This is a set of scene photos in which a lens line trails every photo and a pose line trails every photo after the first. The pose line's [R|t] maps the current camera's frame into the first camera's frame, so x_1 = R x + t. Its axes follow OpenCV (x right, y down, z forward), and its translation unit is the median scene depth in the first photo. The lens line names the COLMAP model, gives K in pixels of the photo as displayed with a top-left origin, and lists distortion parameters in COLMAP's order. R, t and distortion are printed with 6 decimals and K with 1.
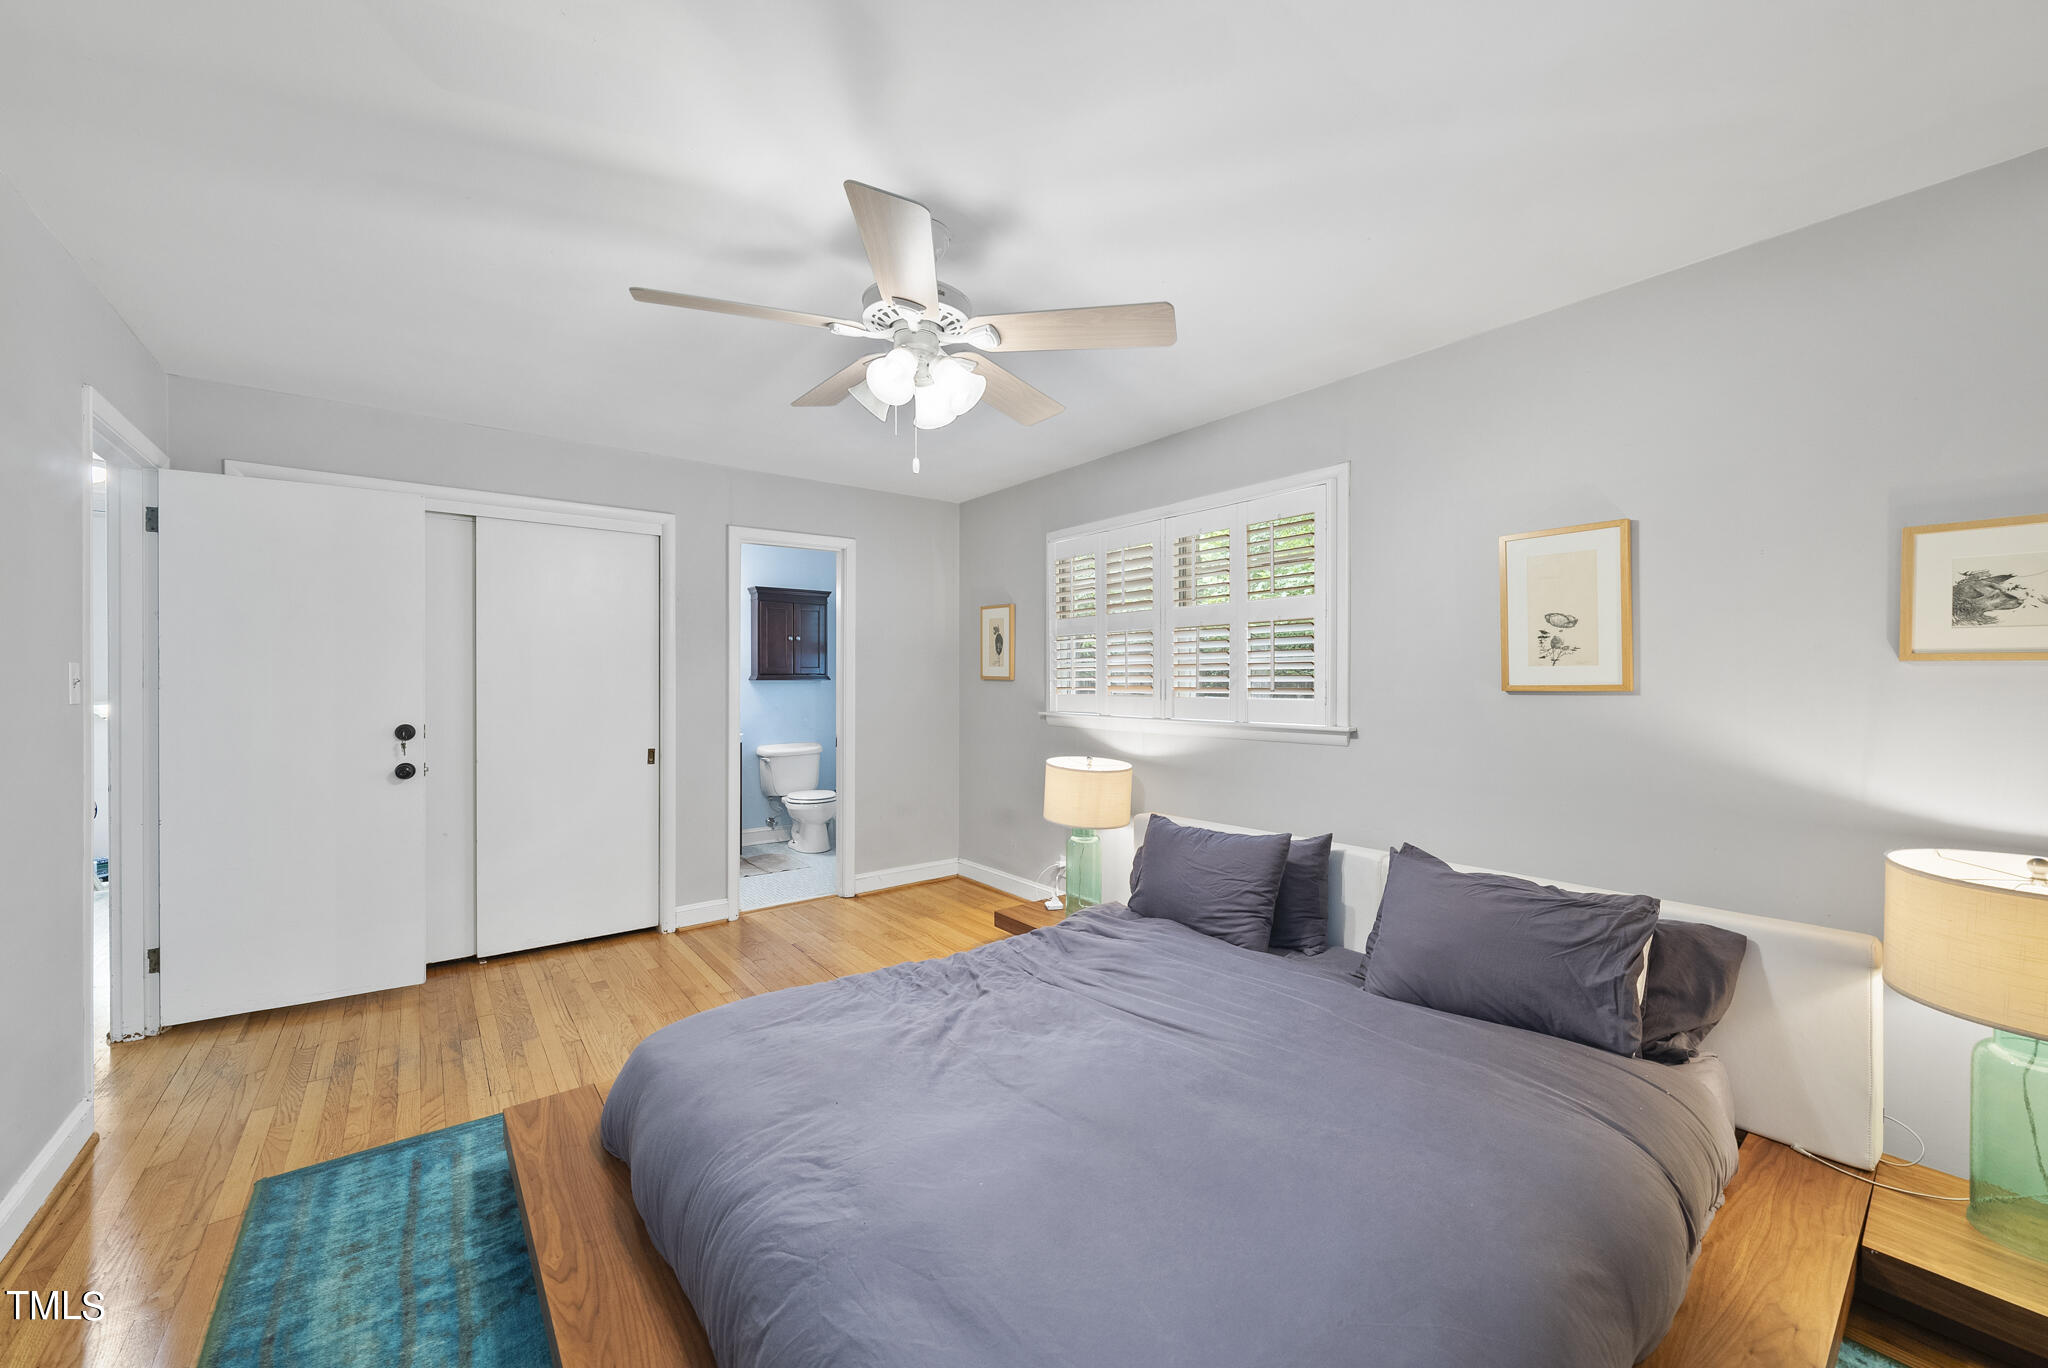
lens RADIAL K [[789.4, 0, 1024.0], [0, 789.4, 684.0], [0, 0, 1]] dist [0.000125, 0.000039]
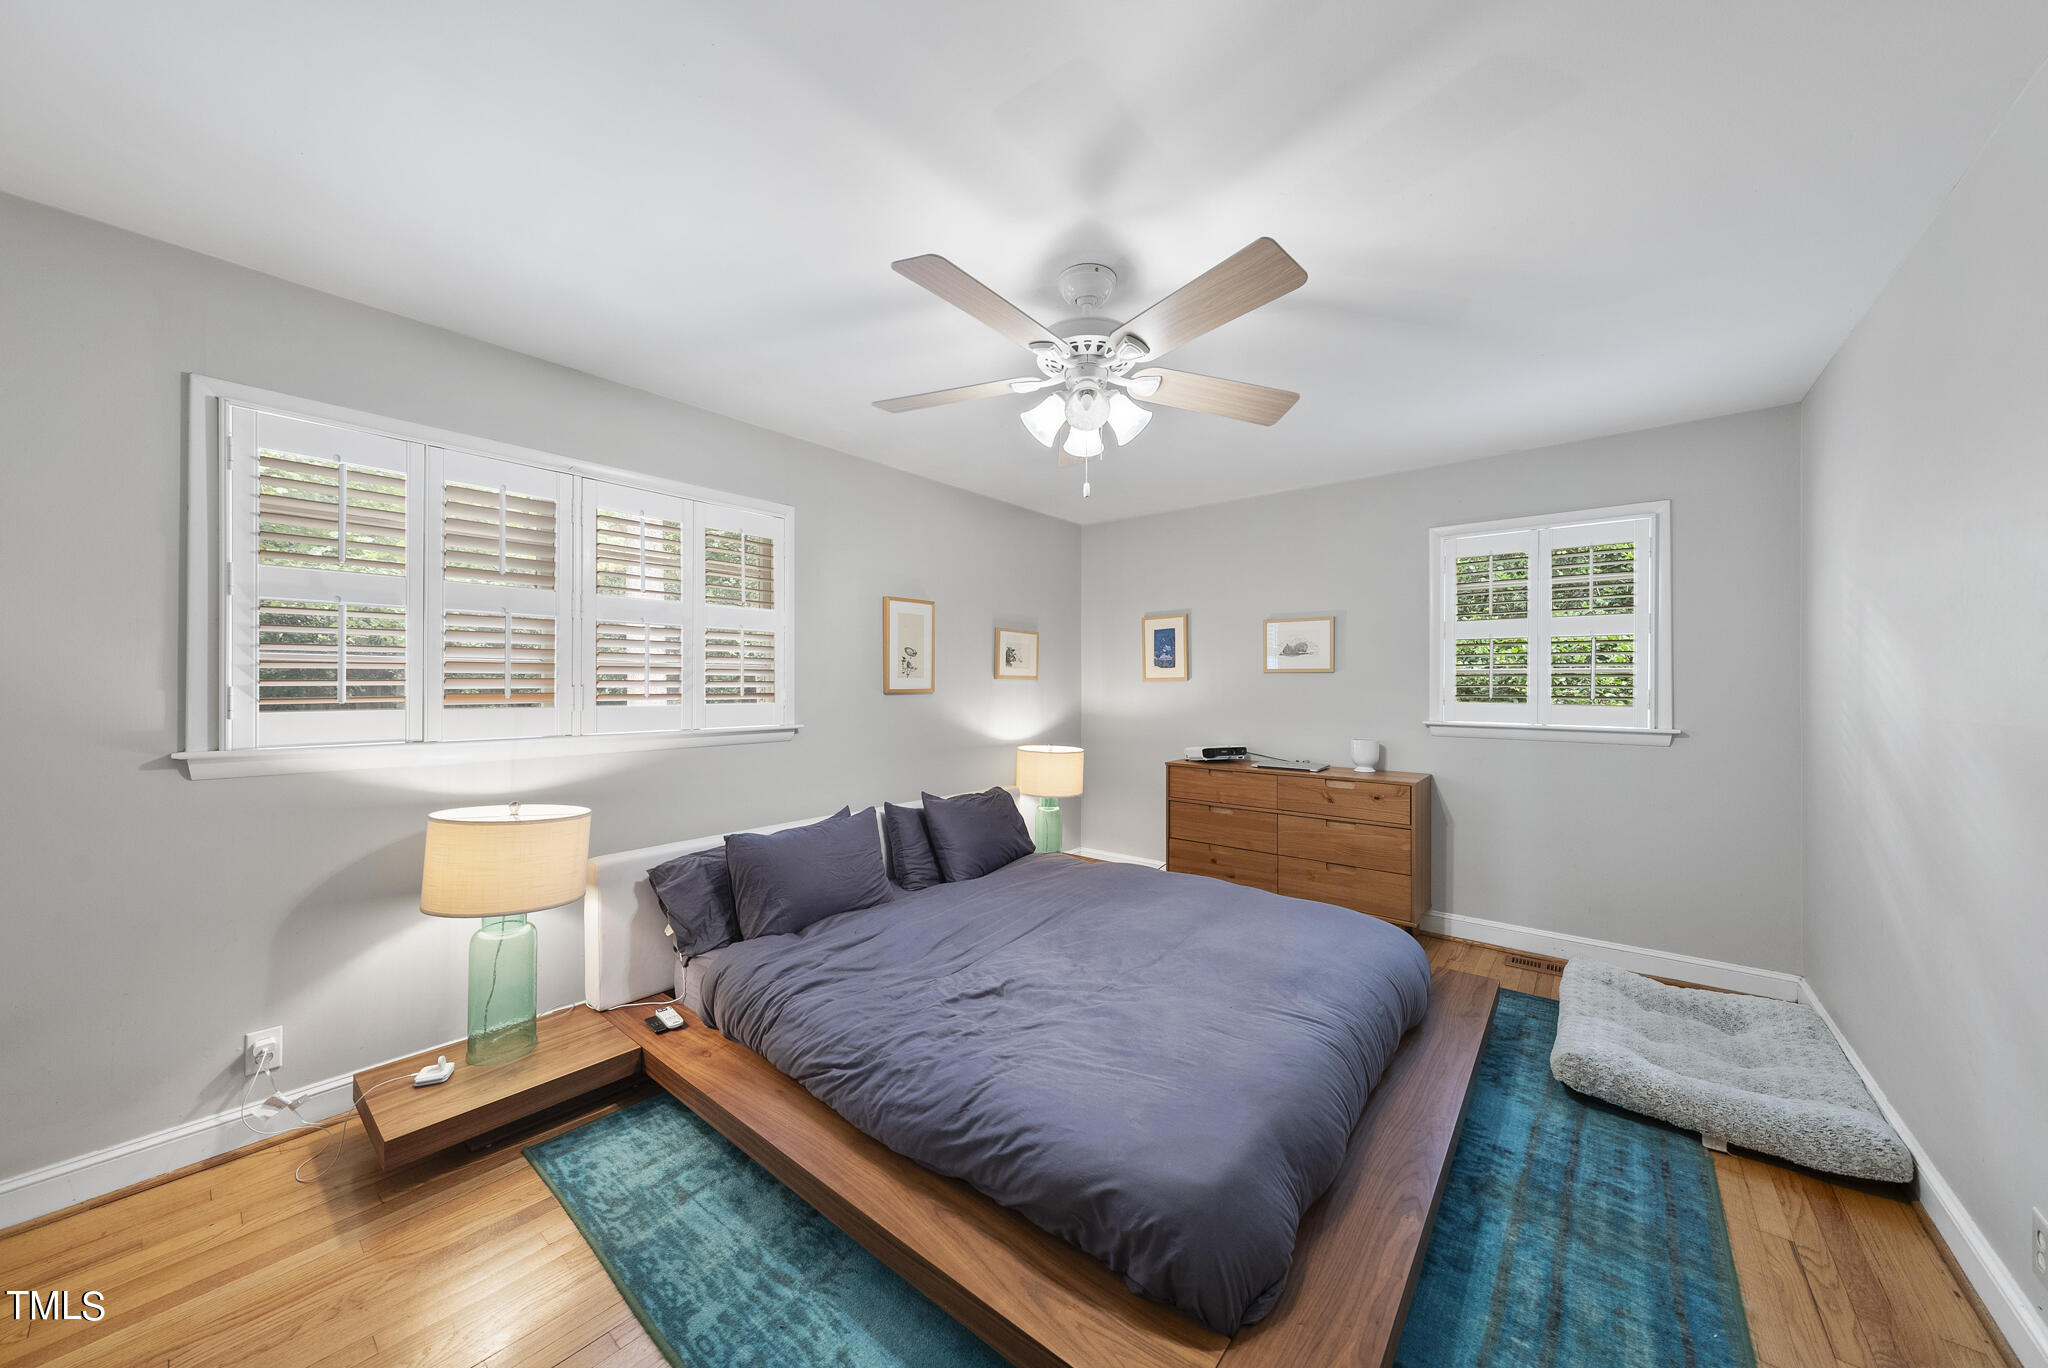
lens RADIAL K [[707.2, 0, 1024.0], [0, 707.2, 684.0], [0, 0, 1]] dist [-0.000369, -0.000014]
pose [[-0.229053, -0.001303, 0.973413, -0.862040], [0.001032, 0.999998, 0.001582, -0.010870], [-0.973413, 0.001367, -0.229051, 1.054939]]
